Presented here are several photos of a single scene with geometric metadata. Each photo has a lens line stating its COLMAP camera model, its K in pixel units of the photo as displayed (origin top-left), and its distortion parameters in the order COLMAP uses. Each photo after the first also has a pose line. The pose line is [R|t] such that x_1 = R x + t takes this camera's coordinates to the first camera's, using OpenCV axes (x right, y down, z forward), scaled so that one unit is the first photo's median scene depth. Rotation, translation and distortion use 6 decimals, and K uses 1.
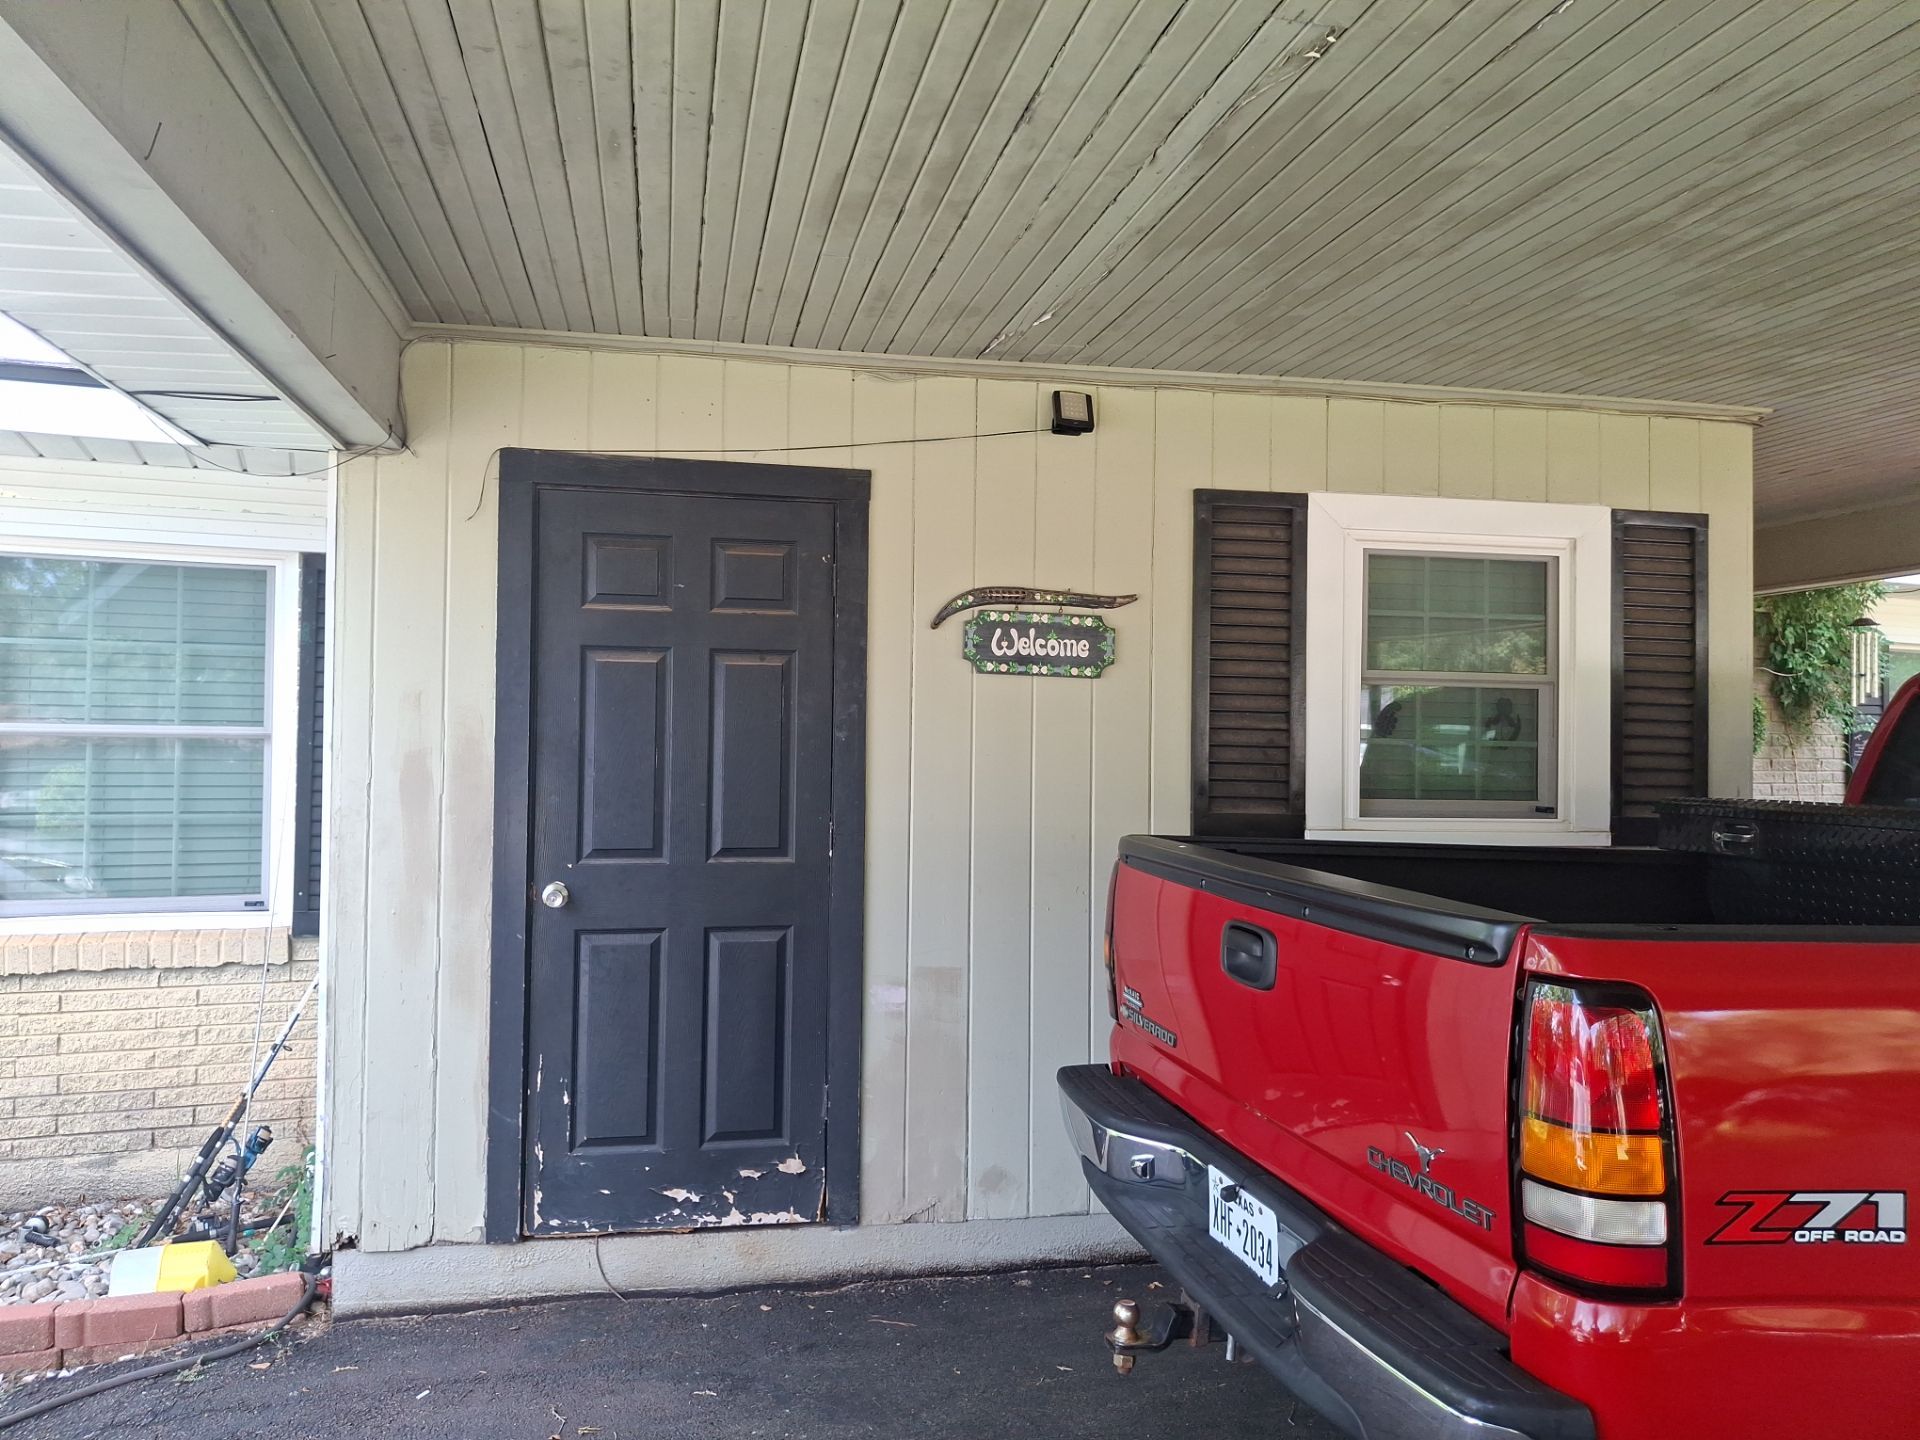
lens RADIAL K [[1426.3, 0, 957.1], [0, 1426.3, 725.0], [0, 0, 1]] dist [0.129299, -0.309344]
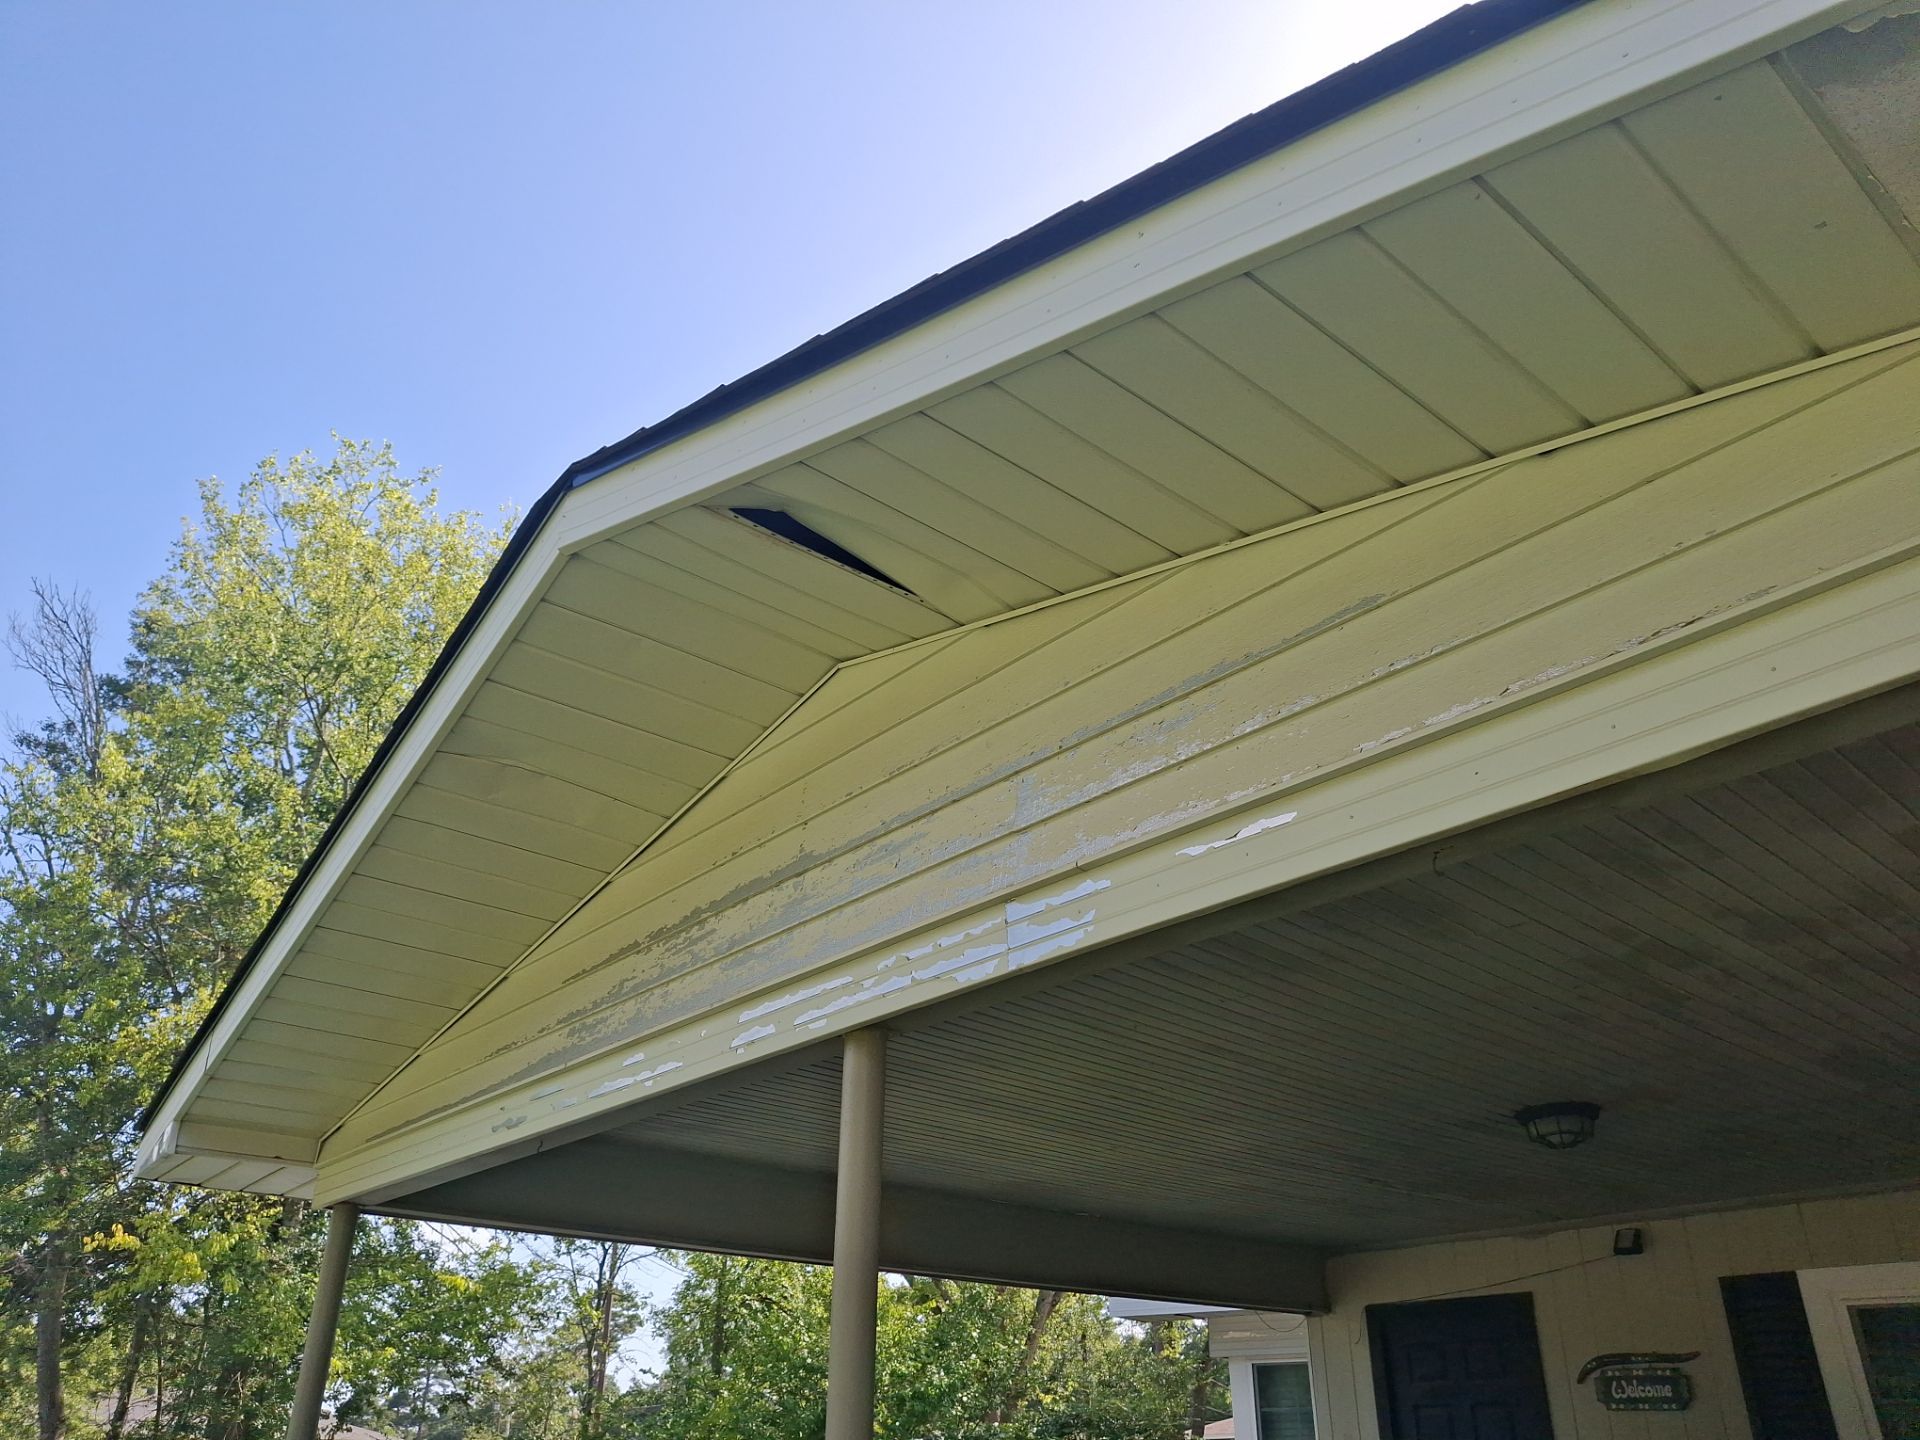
lens RADIAL K [[1436.5, 0, 967.3], [0, 1436.5, 754.0], [0, 0, 1]] dist [0.009912, 0.002872]
pose [[0.491381, -0.399968, -0.773673, 1.240678], [0.010969, 0.891086, -0.453701, 0.037161], [0.870875, 0.214454, 0.442250, -0.578532]]
